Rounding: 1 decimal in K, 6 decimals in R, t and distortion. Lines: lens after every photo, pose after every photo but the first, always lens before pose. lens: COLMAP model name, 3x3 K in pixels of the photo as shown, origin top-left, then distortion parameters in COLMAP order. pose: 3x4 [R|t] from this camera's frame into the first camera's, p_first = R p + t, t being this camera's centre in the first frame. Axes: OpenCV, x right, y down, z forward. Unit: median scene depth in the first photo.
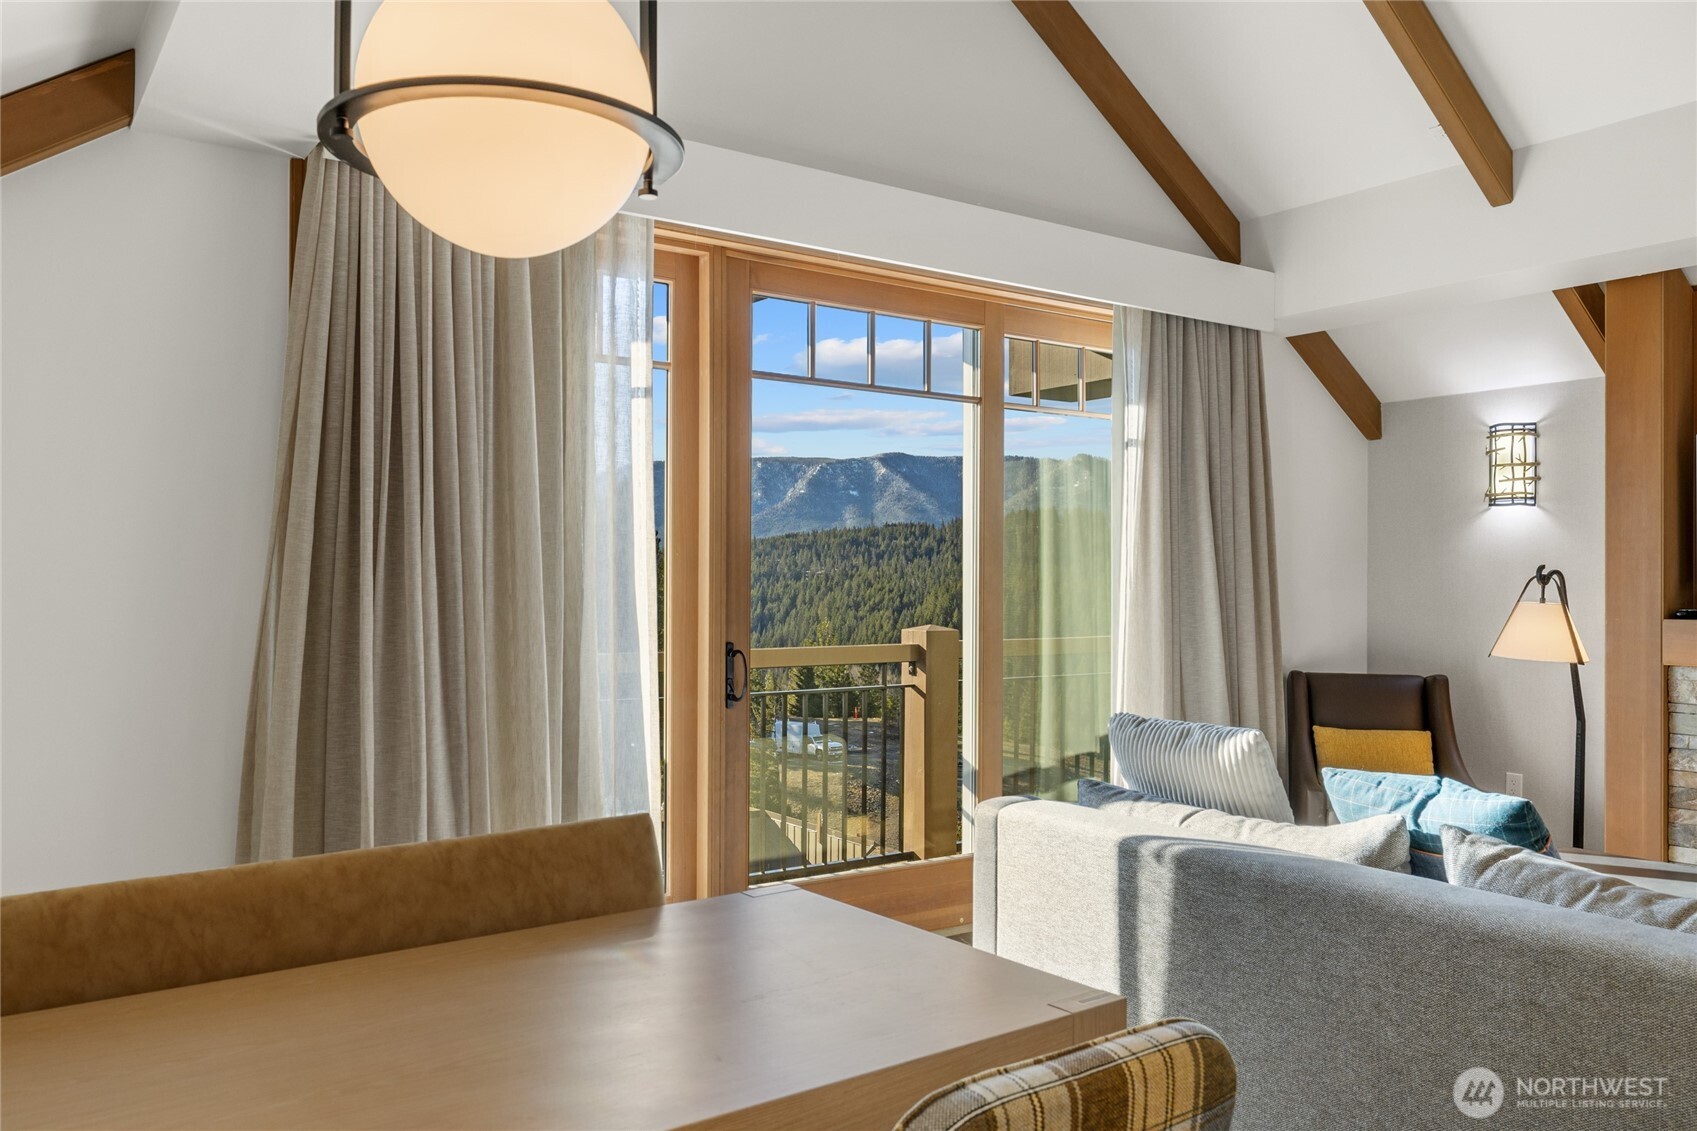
lens RADIAL K [[1296.5, 0, 813.0], [0, 1296.5, 554.4], [0, 0, 1]] dist [-0.002177, 0.005462]
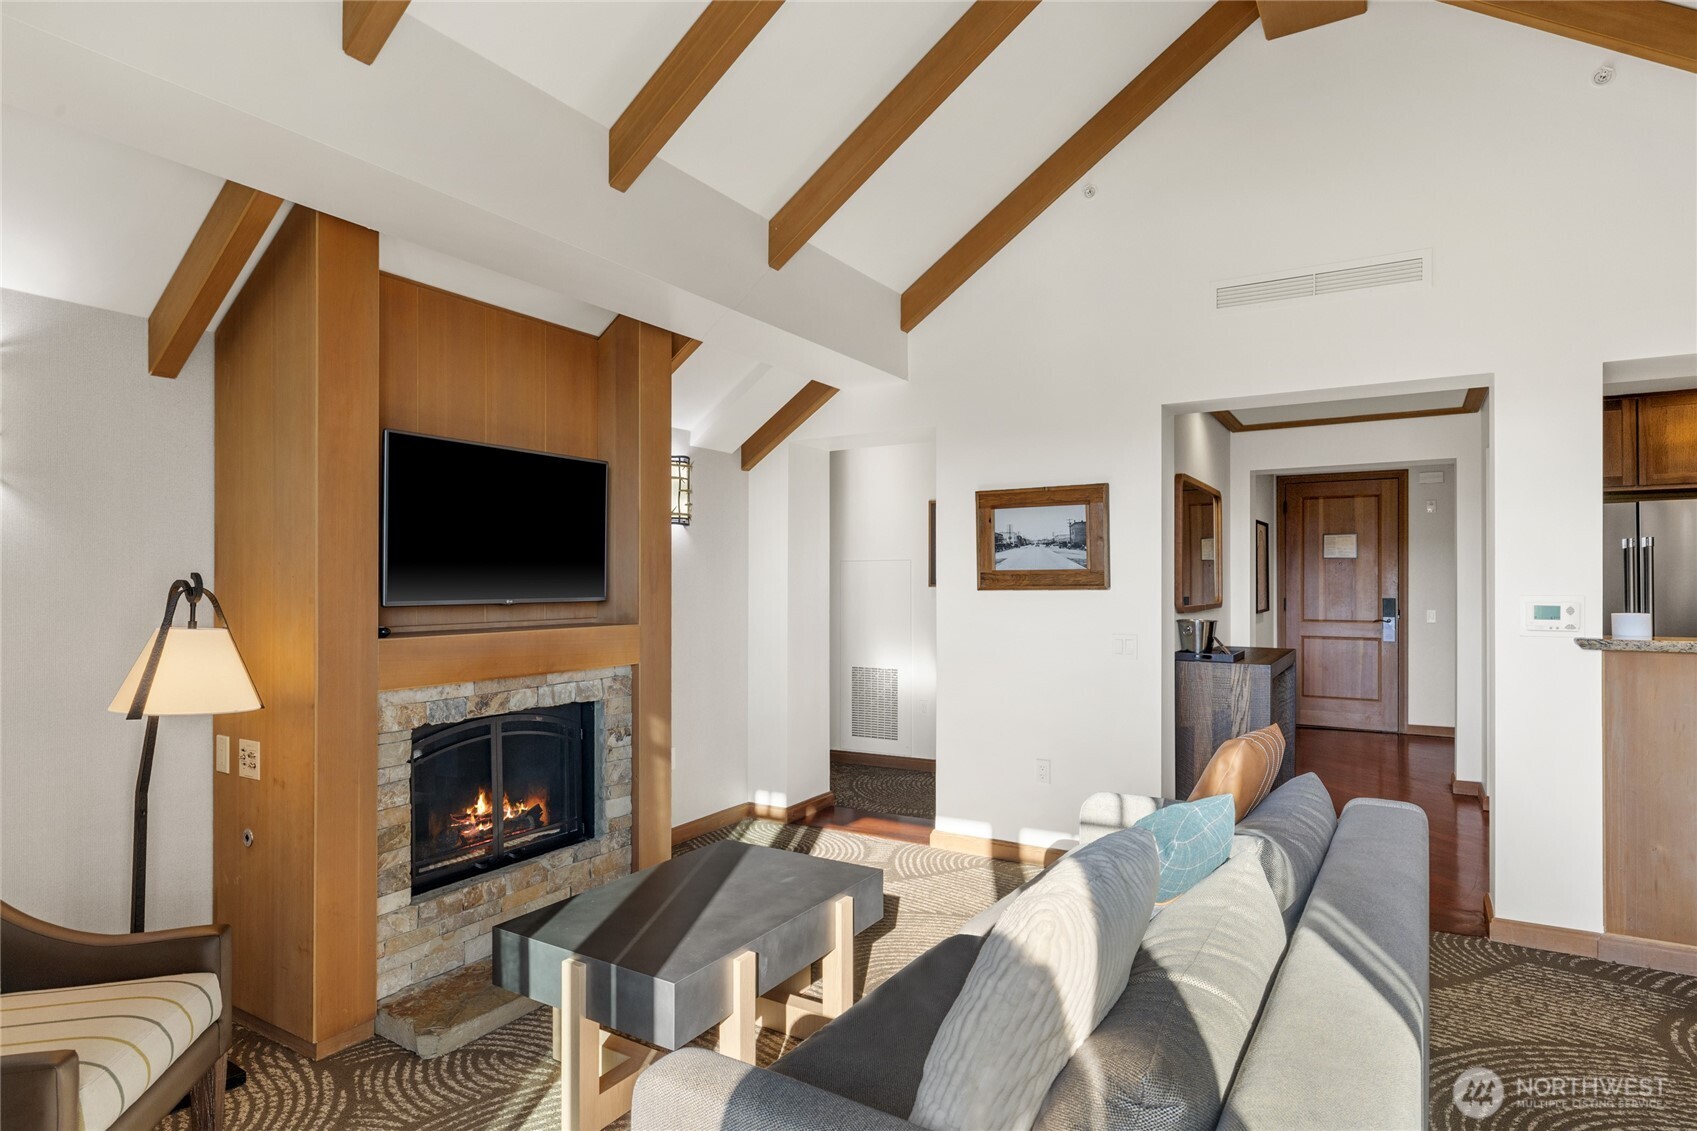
lens RADIAL K [[926.7, 0, 846.7], [0, 926.7, 581.3], [0, 0, 1]] dist [-0.004639, 0.000431]
pose [[-0.424369, -0.003685, 0.905482, -0.032452], [-0.021004, 0.999763, -0.005776, 0.009555], [-0.905246, -0.021470, -0.424346, 1.038234]]
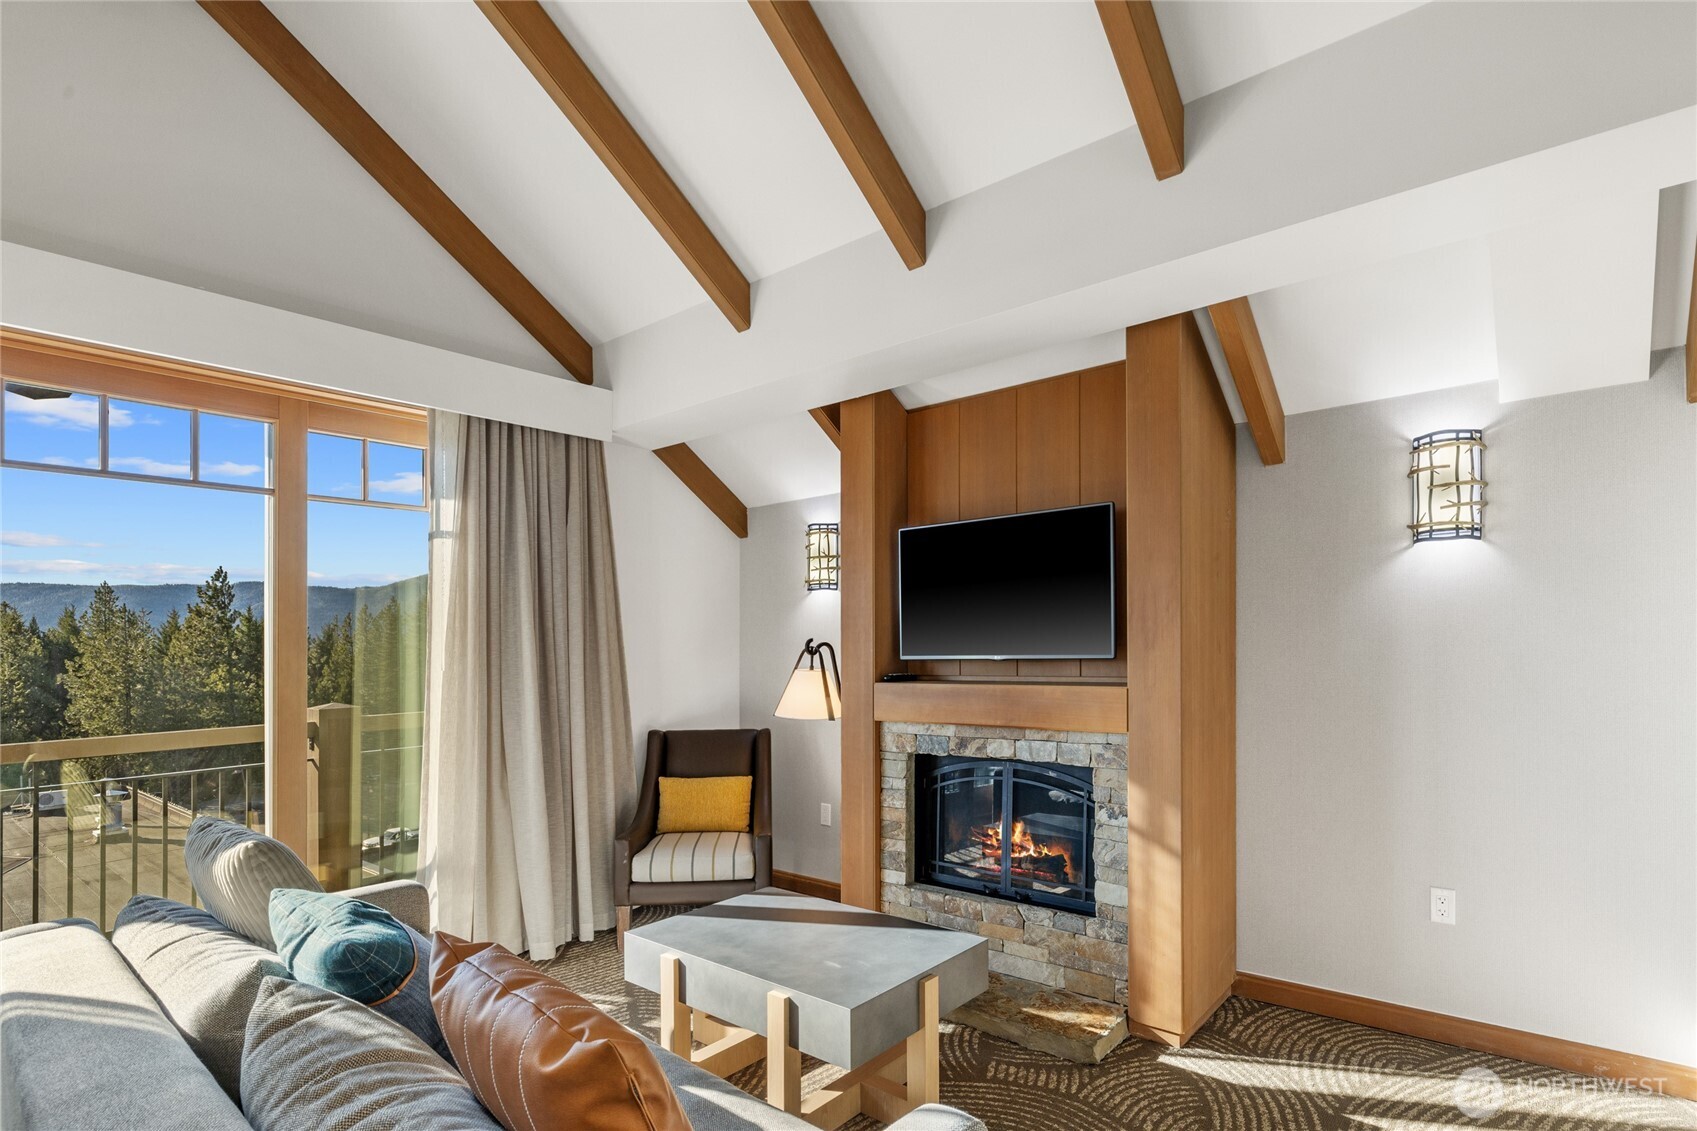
lens RADIAL K [[882.2, 0, 865.0], [0, 882.2, 619.7], [0, 0, 1]] dist [-0.001360, 0.002286]
pose [[0.963592, -0.016029, 0.266896, 0.453089], [0.018012, 0.999825, -0.004983, -0.005025], [-0.266770, 0.009609, 0.963712, 0.219246]]
